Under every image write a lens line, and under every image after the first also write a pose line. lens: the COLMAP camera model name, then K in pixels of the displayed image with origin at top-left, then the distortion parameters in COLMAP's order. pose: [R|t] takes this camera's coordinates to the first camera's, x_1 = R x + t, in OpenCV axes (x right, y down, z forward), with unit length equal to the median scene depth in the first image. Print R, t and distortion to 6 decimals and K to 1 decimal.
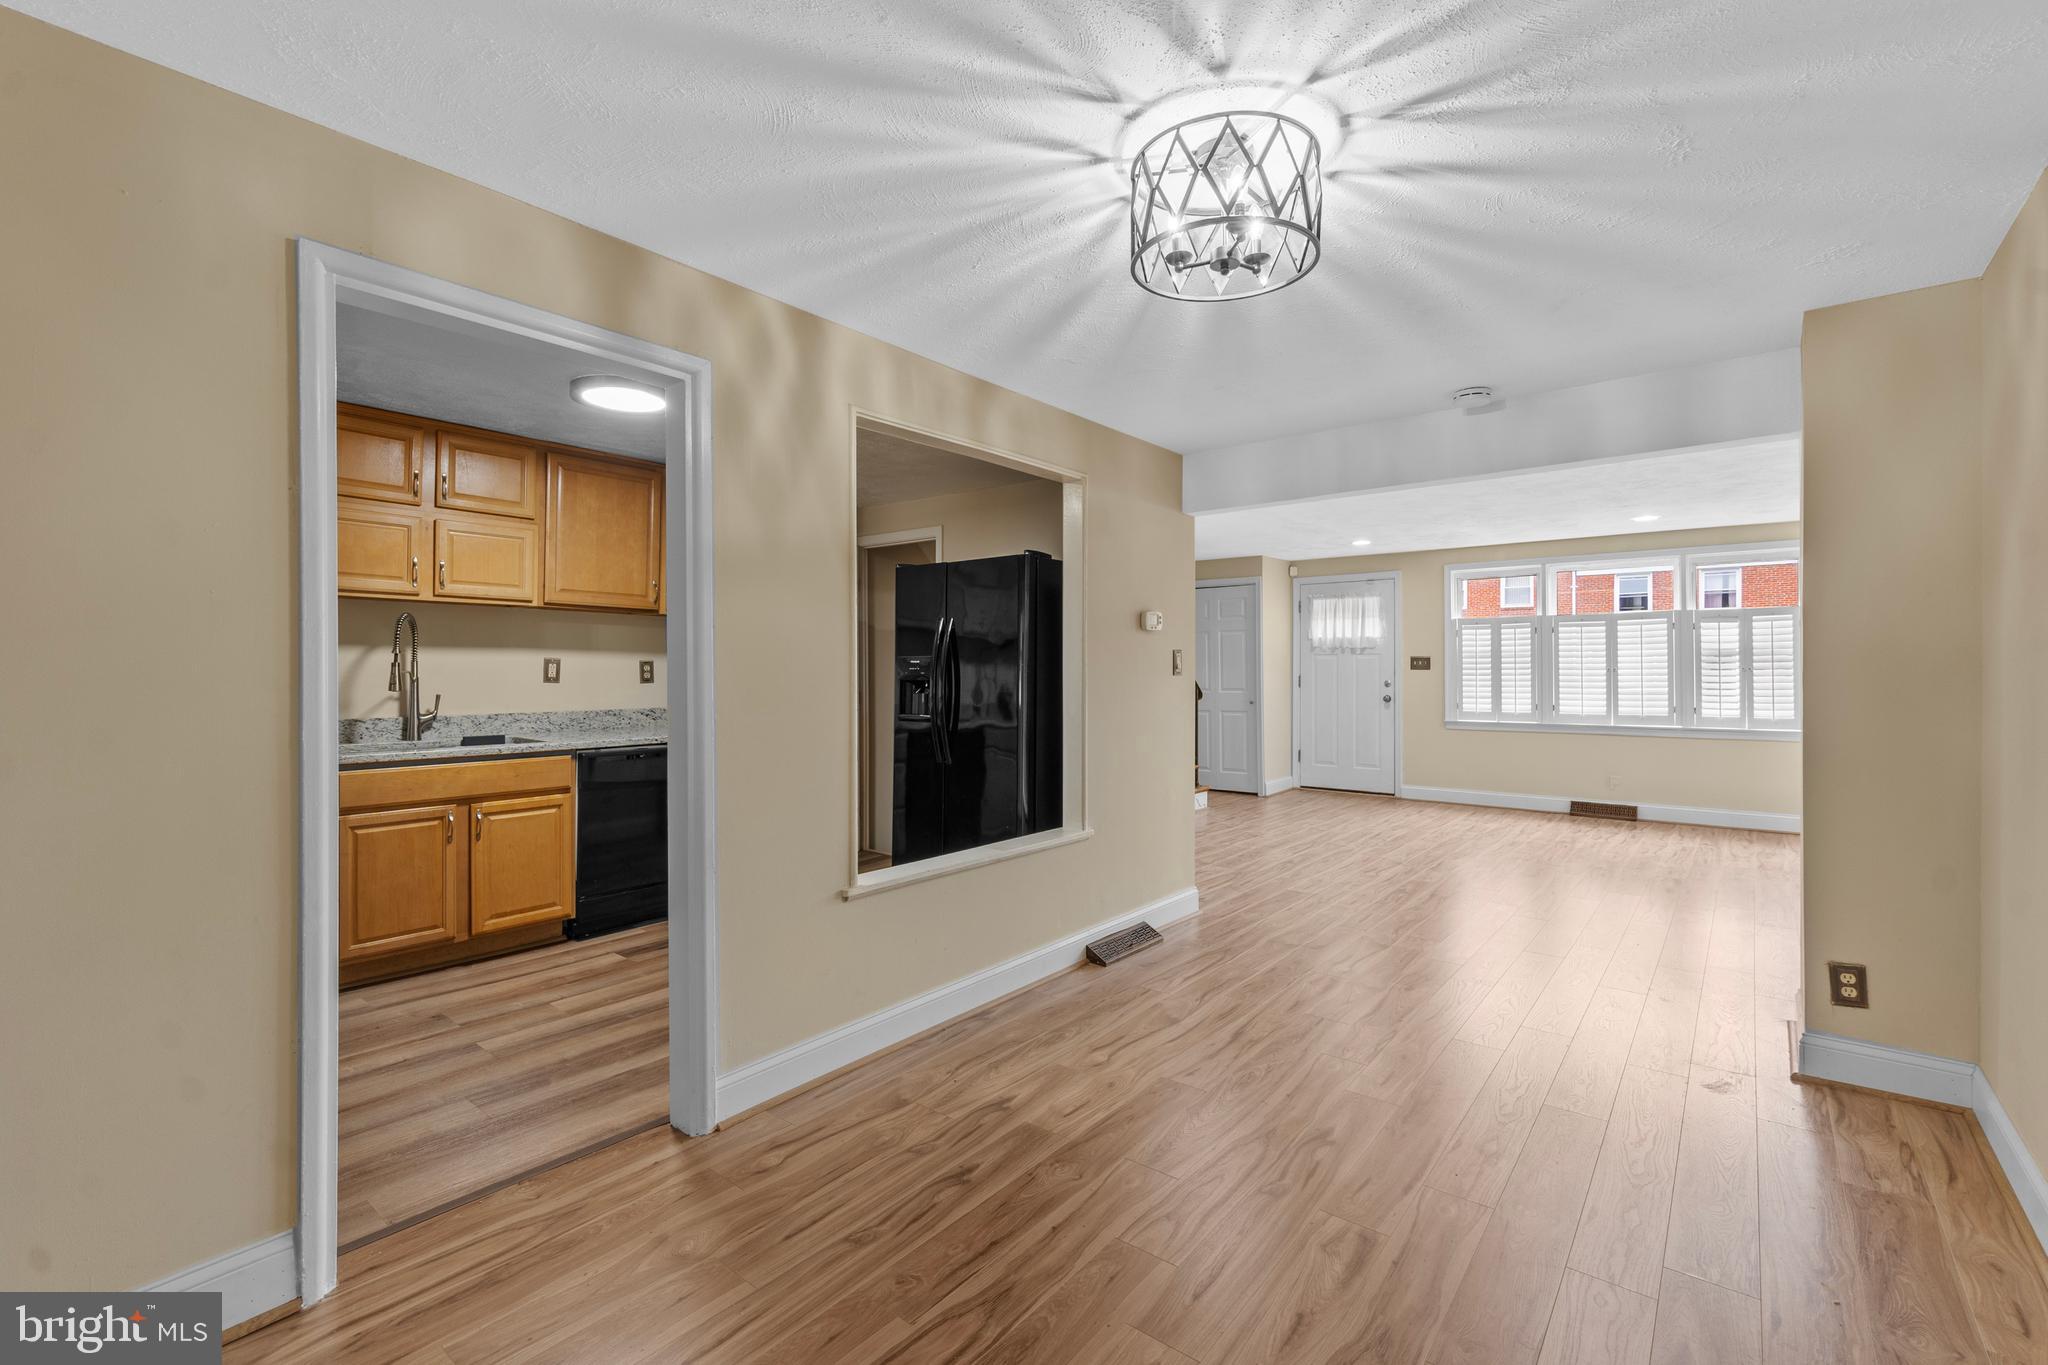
lens RADIAL K [[905.7, 0, 1032.2], [0, 905.7, 667.9], [0, 0, 1]] dist [-0.002731, 0.001210]
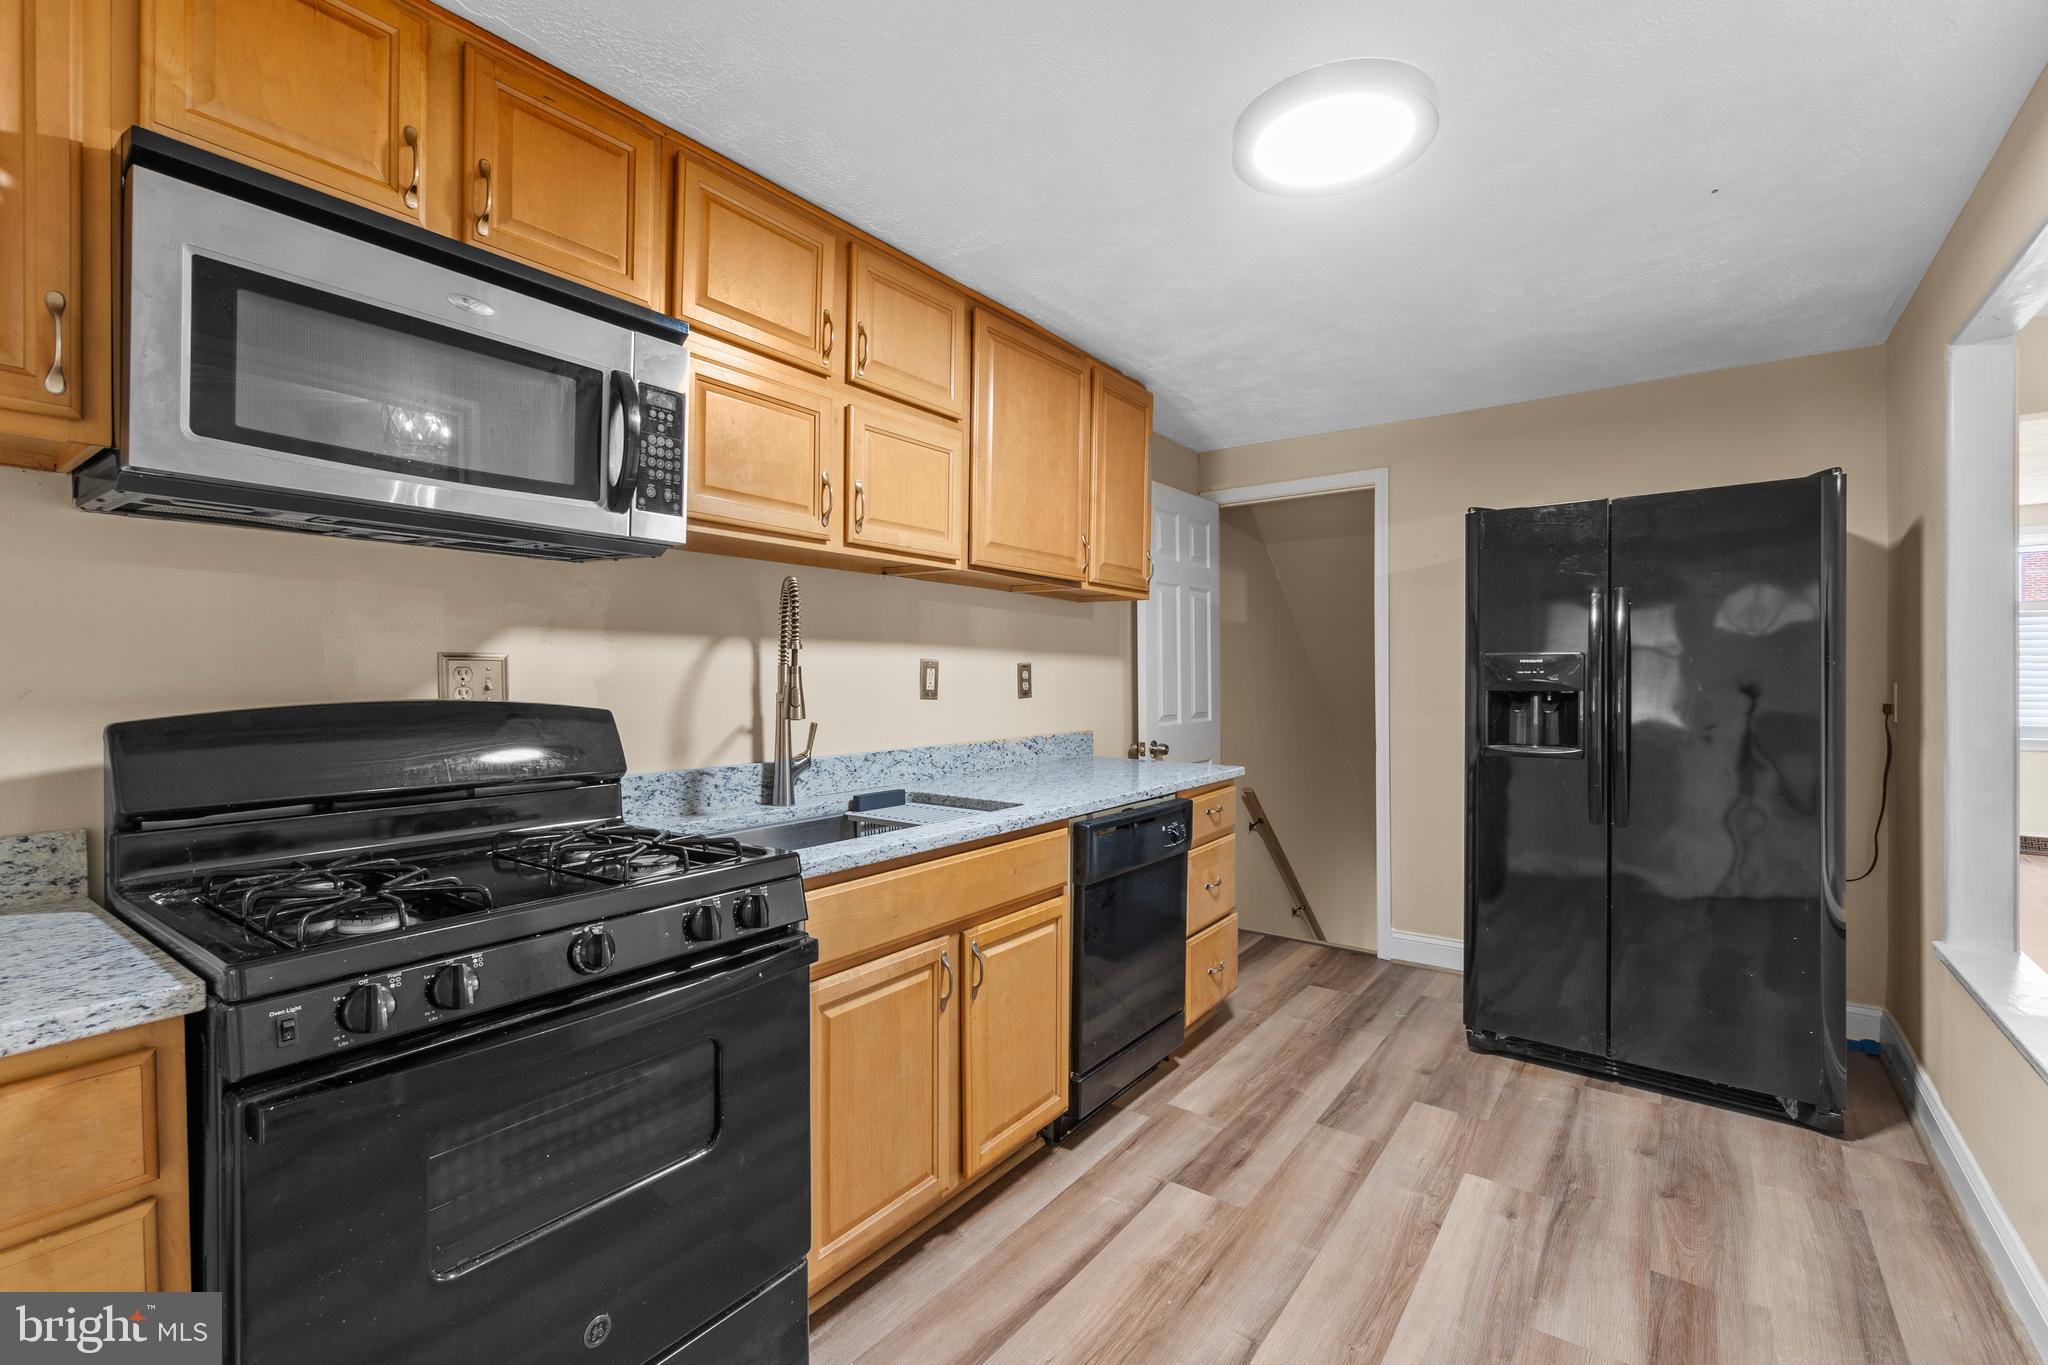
lens RADIAL K [[905.7, 0, 1024.2], [0, 905.7, 681.2], [0, 0, 1]] dist [-0.002731, 0.001210]
pose [[0.999180, -0.005237, 0.040140, -0.558840], [0.004878, 0.999947, 0.009048, -0.001253], [-0.040185, -0.008845, 0.999153, 0.433445]]
